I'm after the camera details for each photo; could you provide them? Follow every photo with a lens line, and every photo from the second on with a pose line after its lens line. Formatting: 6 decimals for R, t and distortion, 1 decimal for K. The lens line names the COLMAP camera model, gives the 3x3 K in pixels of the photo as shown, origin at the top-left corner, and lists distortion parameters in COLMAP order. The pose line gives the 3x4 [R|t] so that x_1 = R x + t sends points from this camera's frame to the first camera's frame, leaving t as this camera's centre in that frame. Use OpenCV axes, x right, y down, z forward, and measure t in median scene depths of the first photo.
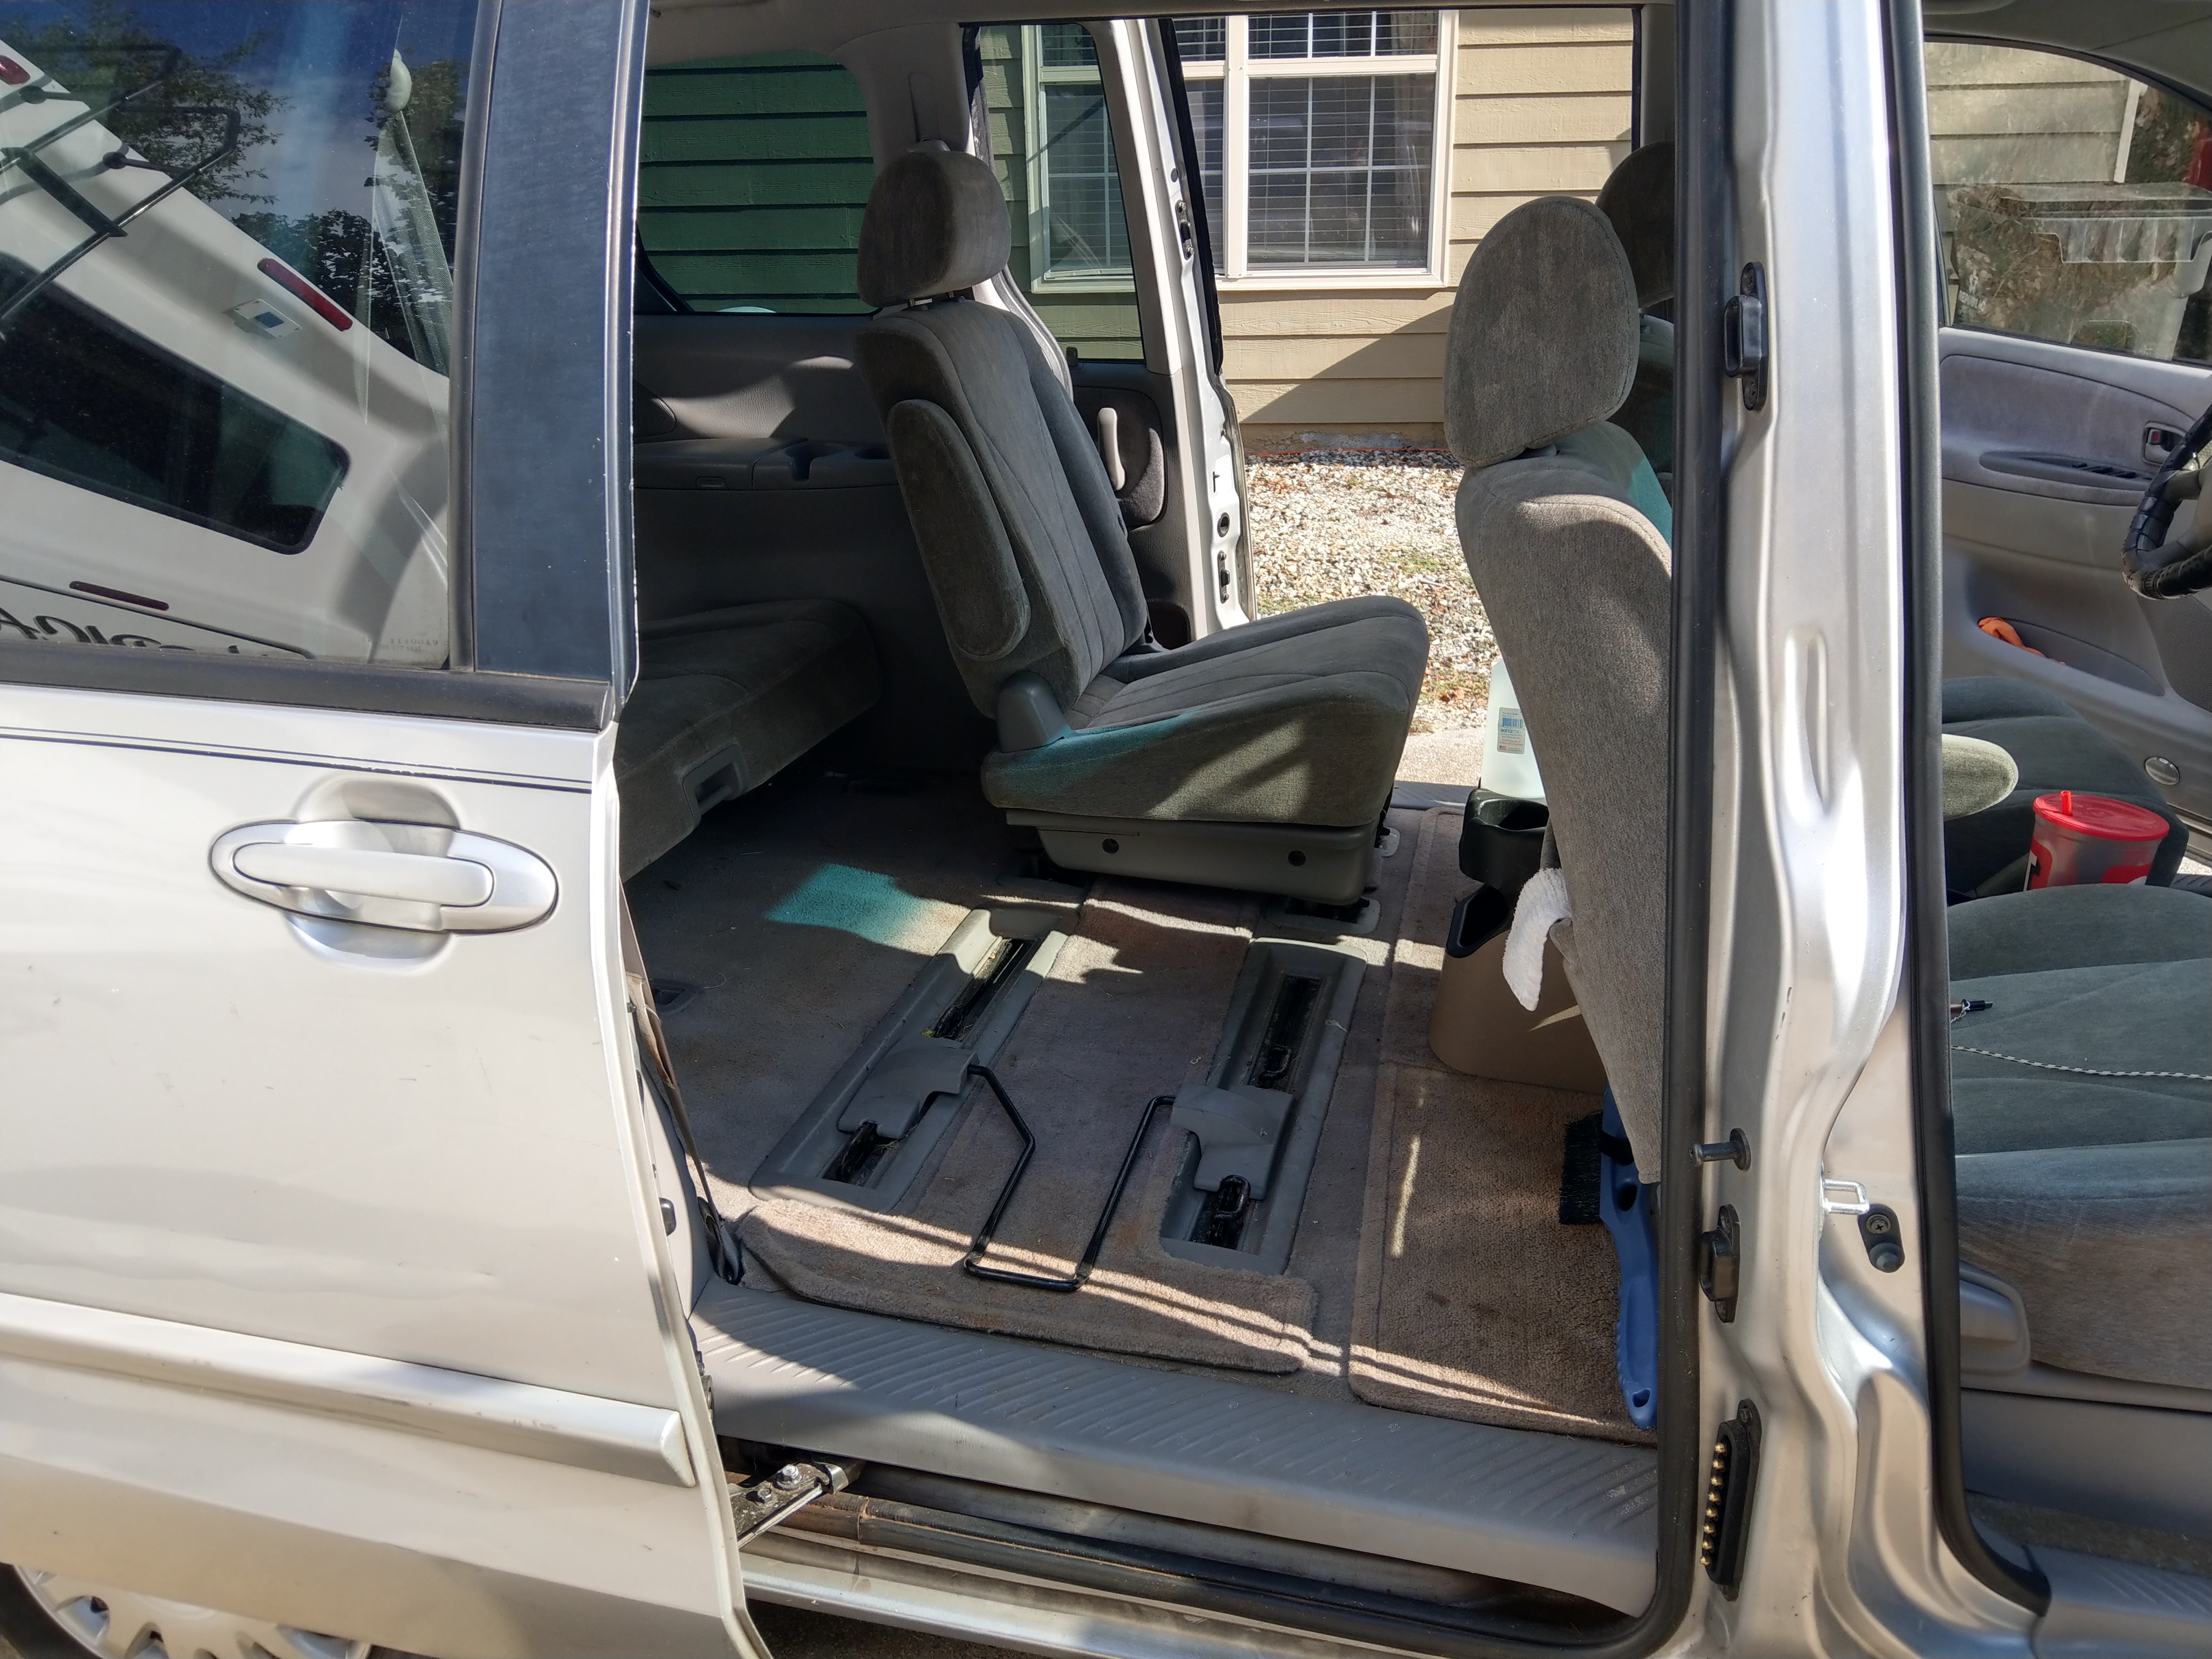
lens RADIAL K [[1750.4, 0, 1114.0], [0, 1750.4, 821.2], [0, 0, 1]] dist [0.080552, -0.120964]
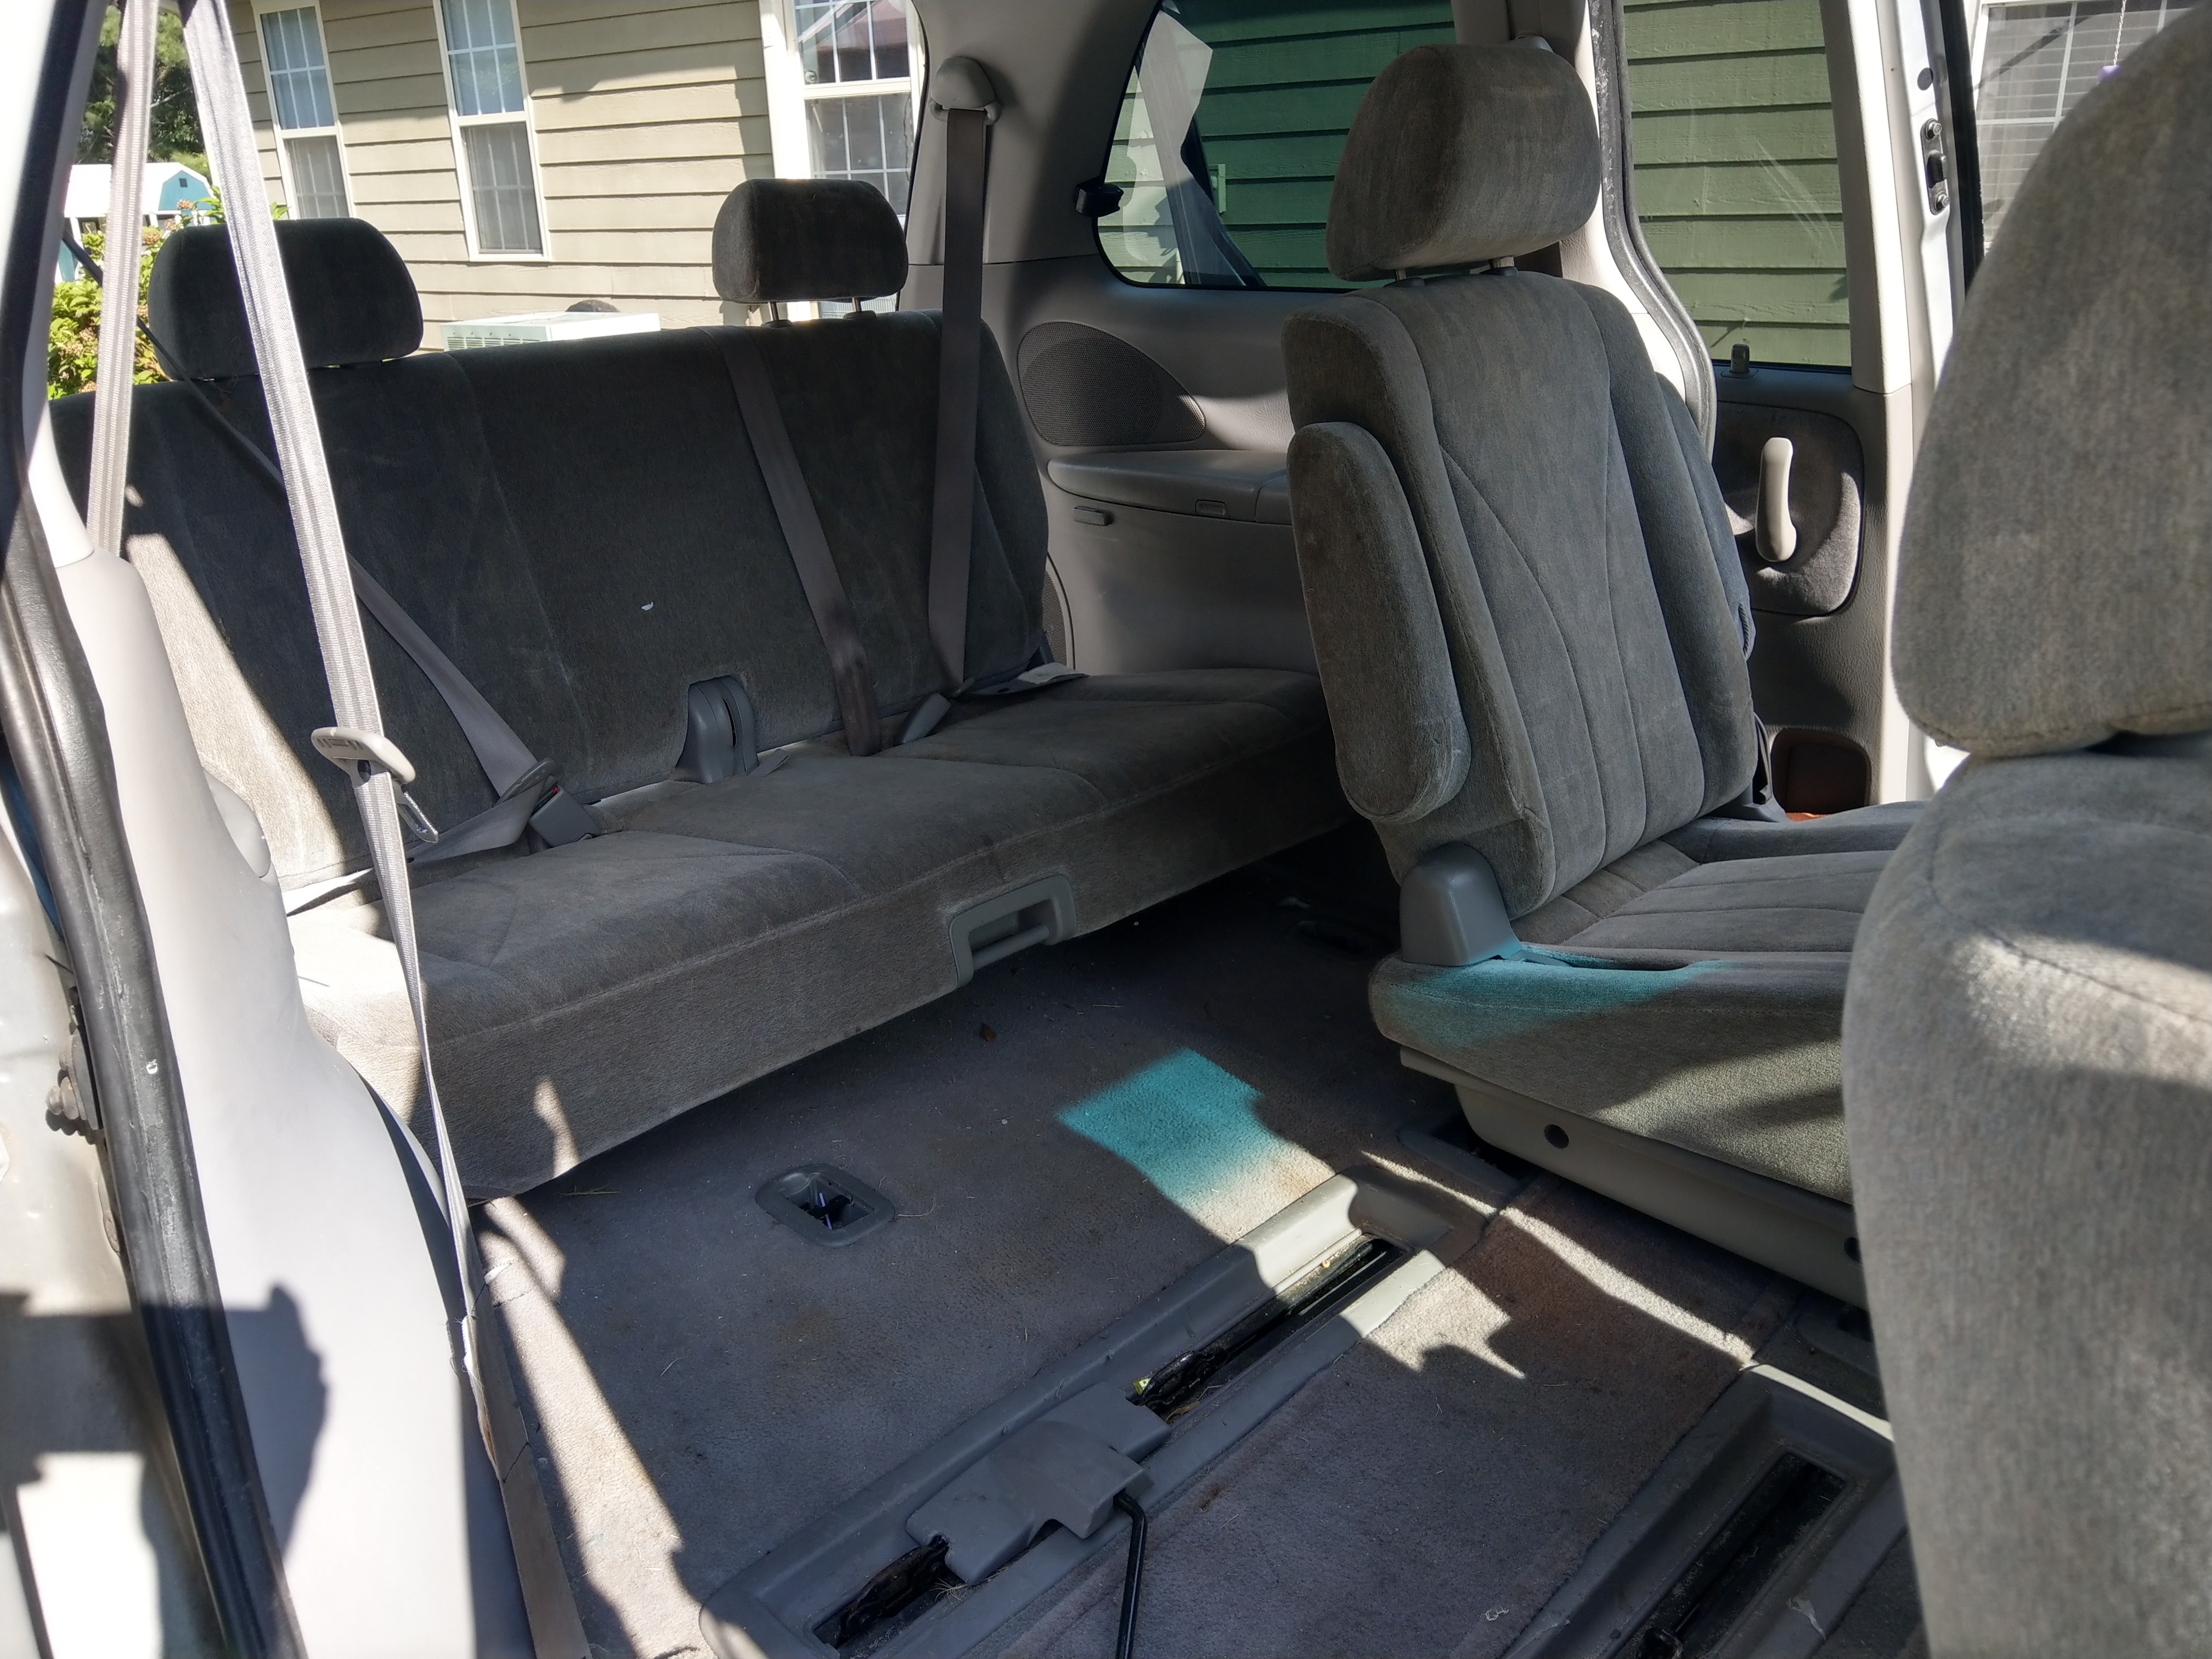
lens RADIAL K [[1683.6, 0, 1103.2], [0, 1683.6, 802.6], [0, 0, 1]] dist [0.057947, -0.095449]
pose [[0.852000, 0.166844, -0.496244, 0.144917], [-0.159423, 0.985527, 0.057634, -0.116262], [0.498678, 0.030008, 0.866268, 0.392641]]
